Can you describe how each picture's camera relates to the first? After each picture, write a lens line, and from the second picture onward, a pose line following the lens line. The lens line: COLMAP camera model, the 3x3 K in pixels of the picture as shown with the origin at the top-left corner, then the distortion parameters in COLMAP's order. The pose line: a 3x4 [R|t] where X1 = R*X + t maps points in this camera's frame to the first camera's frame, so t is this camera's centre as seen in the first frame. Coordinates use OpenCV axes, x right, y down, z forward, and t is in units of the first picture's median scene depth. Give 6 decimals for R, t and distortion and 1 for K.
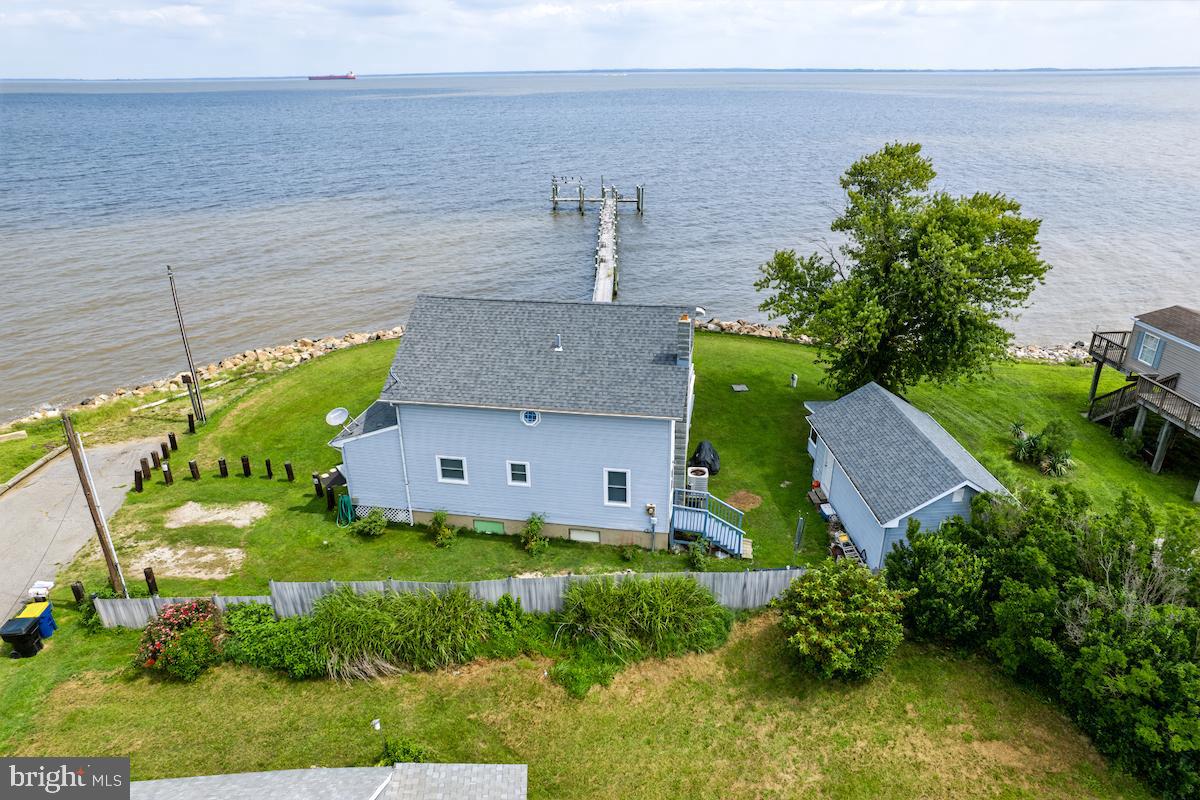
lens RADIAL K [[767.7, 0, 605.9], [0, 767.7, 405.9], [0, 0, 1]] dist [-0.079385, 0.071610]
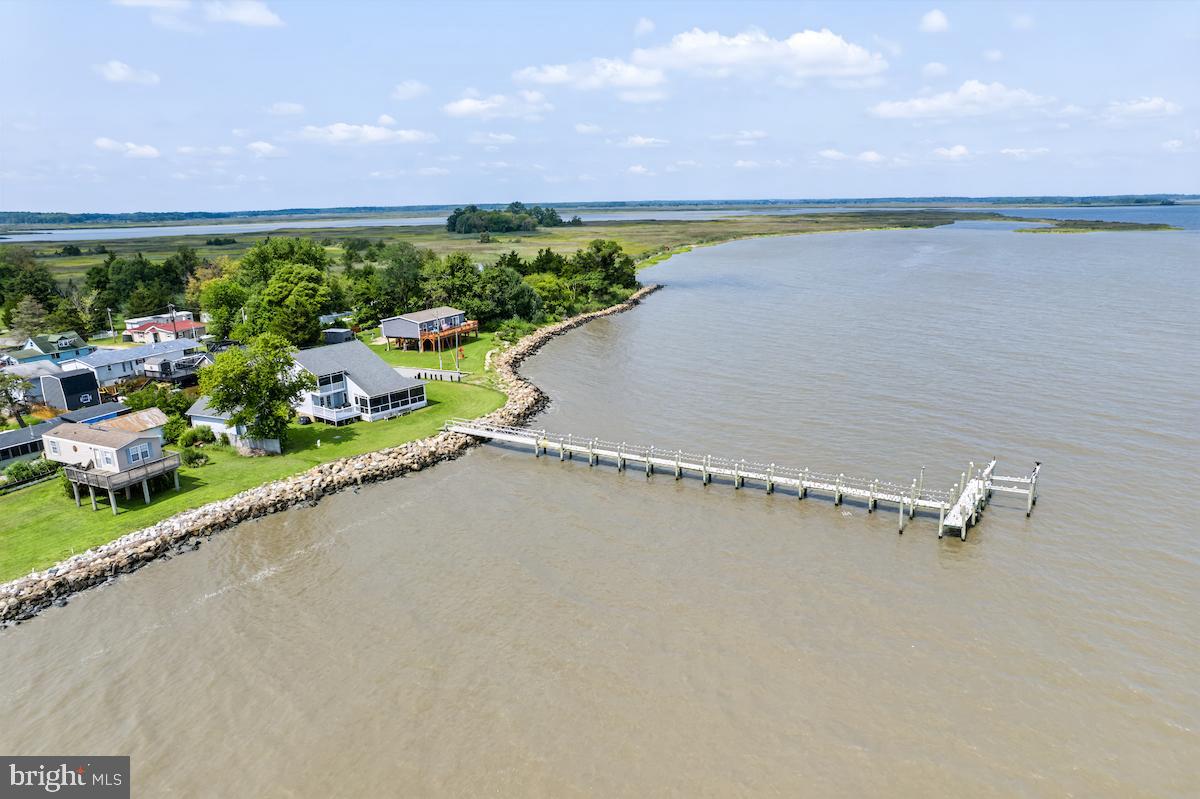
lens RADIAL K [[767.7, 0, 605.9], [0, 767.7, 405.4], [0, 0, 1]] dist [-0.079385, 0.071610]
pose [[-0.464161, 0.242460, -0.851920, 2.345591], [-0.338849, 0.840037, 0.423697, -1.814666], [0.818374, 0.485336, -0.307754, 3.259103]]
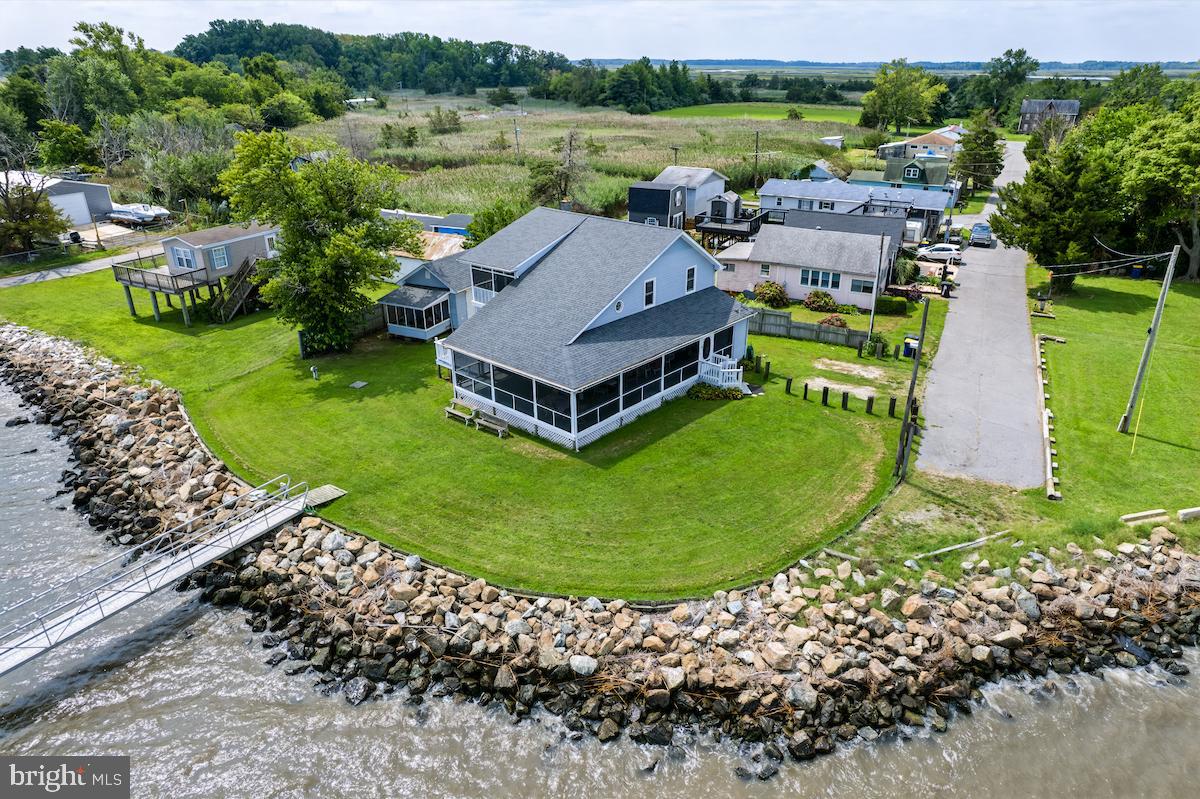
lens RADIAL K [[767.7, 0, 605.9], [0, 767.7, 405.4], [0, 0, 1]] dist [-0.079385, 0.071610]
pose [[-0.857365, -0.204933, 0.472151, -0.862940], [0.214635, 0.691405, 0.689848, -0.930354], [-0.467821, 0.692792, -0.548801, 2.105707]]
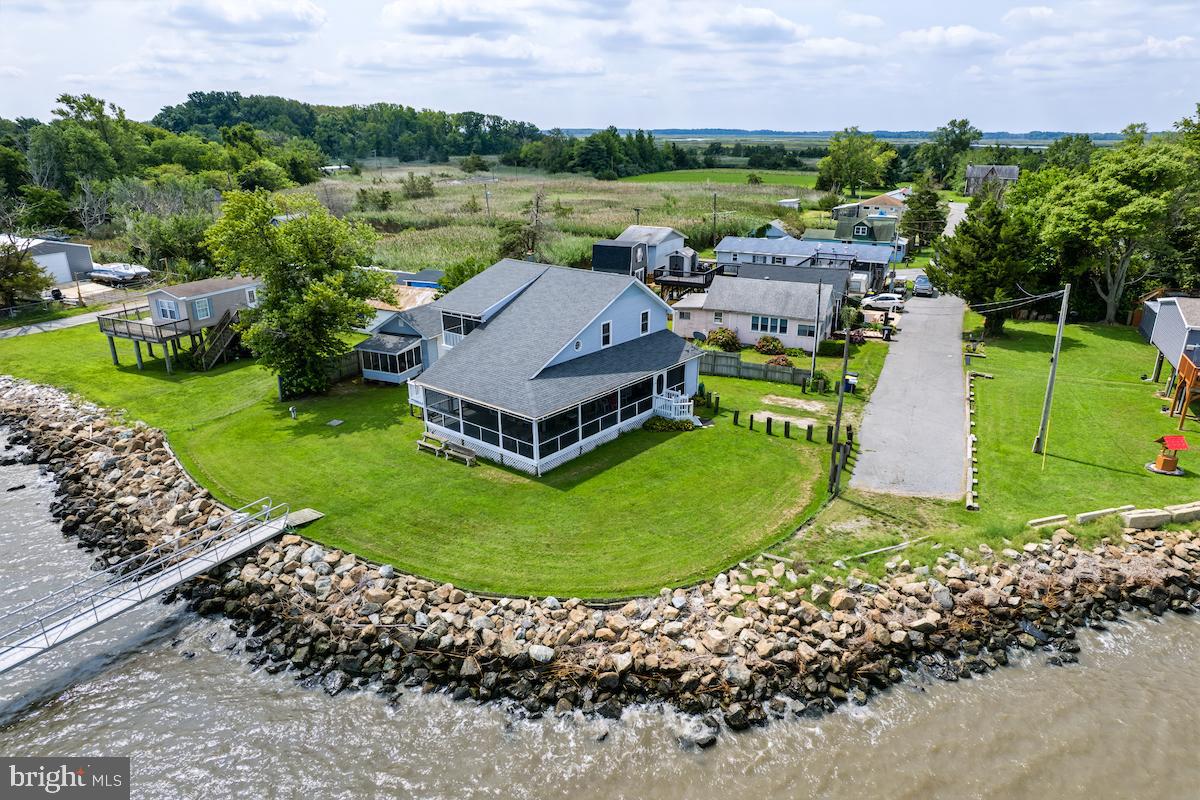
lens RADIAL K [[767.7, 0, 605.9], [0, 767.7, 405.9], [0, 0, 1]] dist [-0.079385, 0.071610]
pose [[-0.875742, -0.156212, 0.456808, -0.946875], [0.201539, 0.741522, 0.639943, -0.959443], [-0.438700, 0.652490, -0.617900, 2.193945]]
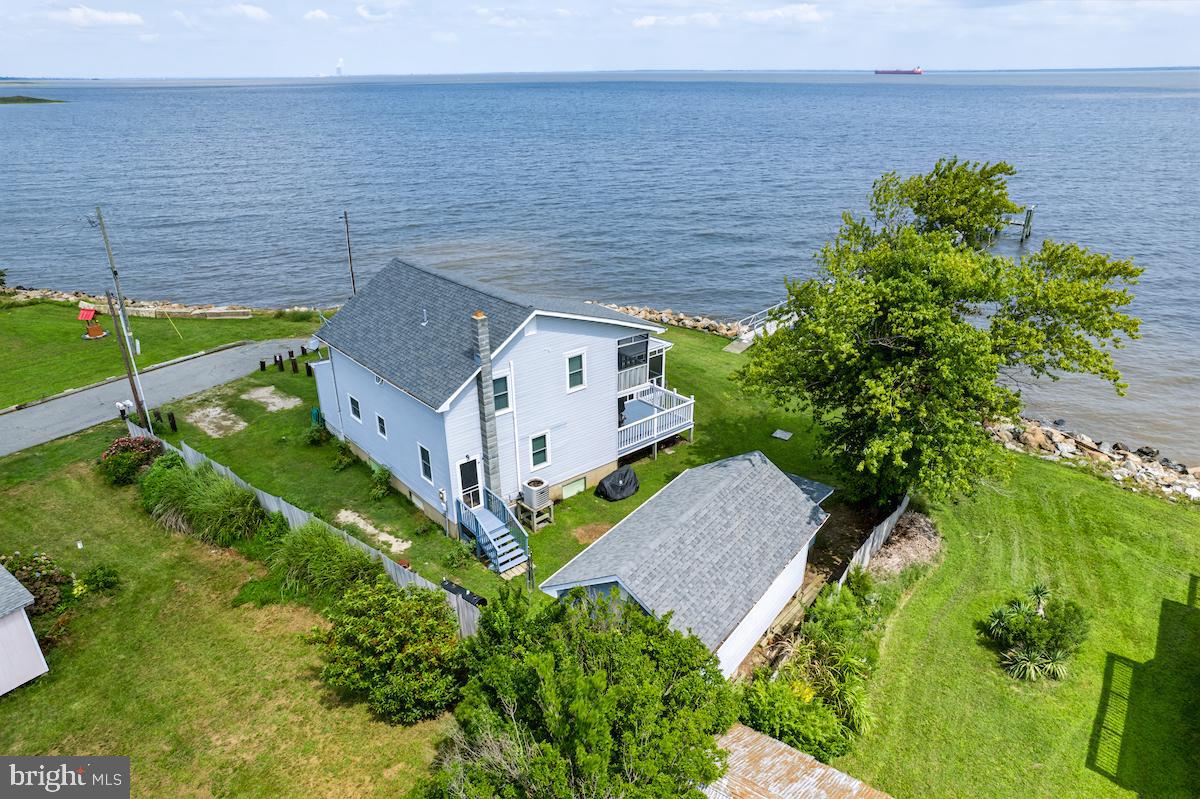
lens RADIAL K [[767.7, 0, 605.9], [0, 767.7, 405.4], [0, 0, 1]] dist [-0.079385, 0.071610]
pose [[0.774228, 0.259529, -0.577249, 0.753721], [-0.255982, 0.962537, 0.089420, -0.120638], [0.578830, 0.078534, 0.811658, 0.281586]]
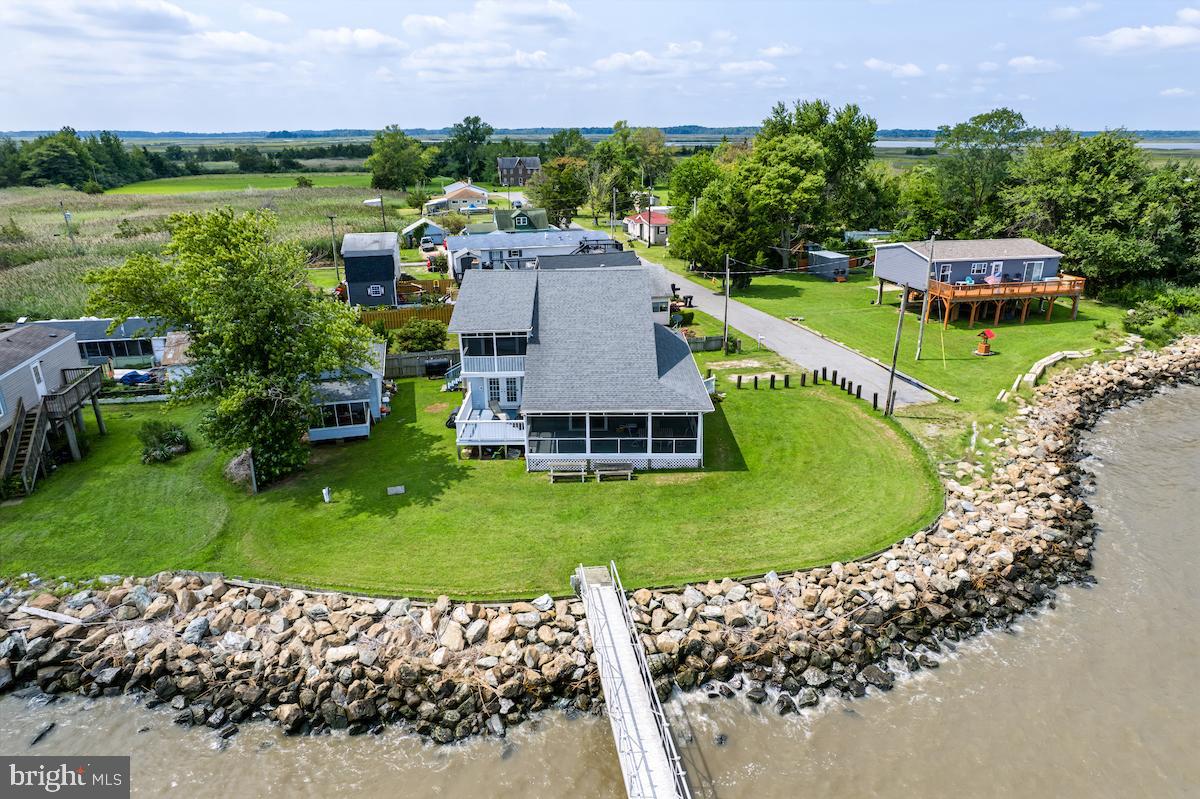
lens RADIAL K [[767.7, 0, 605.9], [0, 767.7, 405.4], [0, 0, 1]] dist [-0.079385, 0.071610]
pose [[-0.981779, 0.072873, -0.175495, 0.130223], [-0.068756, 0.724740, 0.685584, -1.031012], [0.177149, 0.685158, -0.706524, 2.347979]]
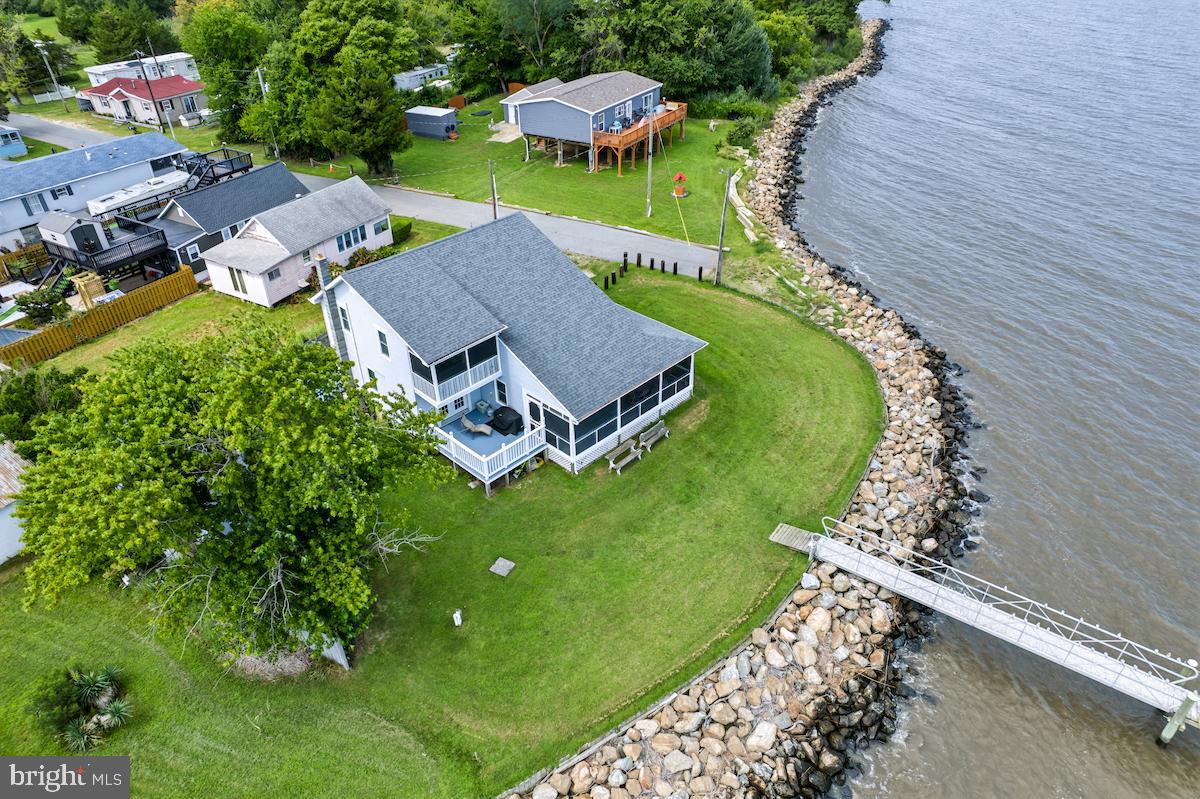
lens RADIAL K [[767.7, 0, 605.9], [0, 767.7, 405.4], [0, 0, 1]] dist [-0.079385, 0.071610]
pose [[-0.549014, 0.481854, -0.682935, 0.809032], [-0.329626, 0.626039, 0.706698, -0.990811], [0.768069, 0.613100, -0.184873, 1.658992]]
